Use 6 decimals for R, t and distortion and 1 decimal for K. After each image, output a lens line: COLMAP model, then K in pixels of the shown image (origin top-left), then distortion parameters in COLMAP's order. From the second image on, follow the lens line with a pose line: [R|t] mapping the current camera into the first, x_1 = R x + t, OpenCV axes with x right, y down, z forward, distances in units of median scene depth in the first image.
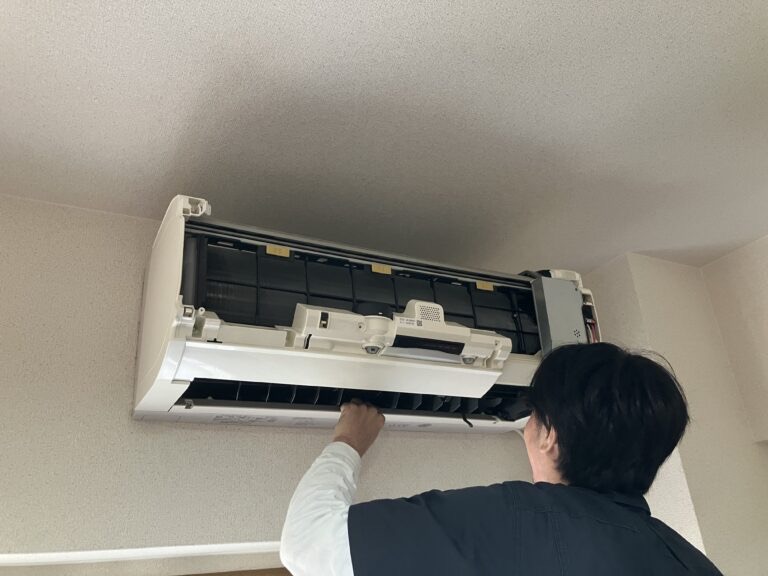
lens RADIAL K [[622.9, 0, 384.0], [0, 622.9, 288.0], [0, 0, 1]] dist [0.000522, -0.001773]
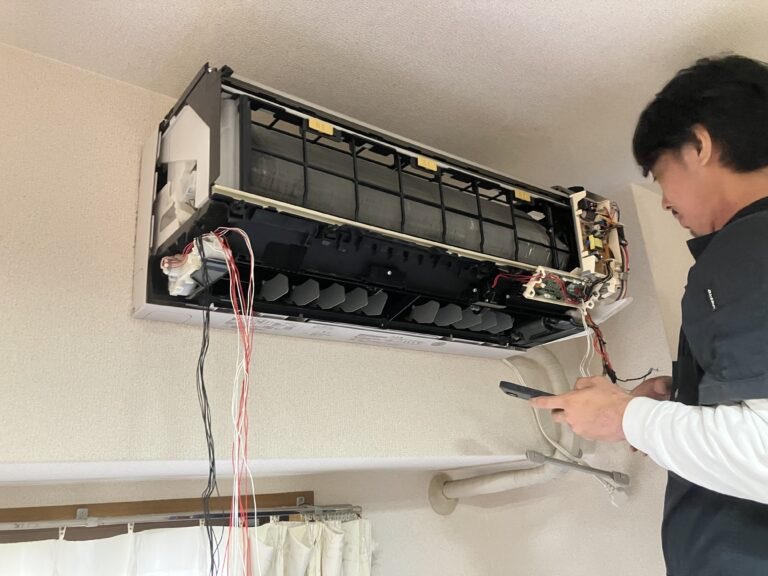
lens RADIAL K [[622.9, 0, 384.0], [0, 622.9, 288.0], [0, 0, 1]] dist [0.000522, -0.001773]
pose [[0.987327, 0.054951, 0.148881, -0.187841], [-0.066895, 0.994827, 0.076443, 0.082456], [-0.143910, -0.085433, 0.985896, 0.107704]]
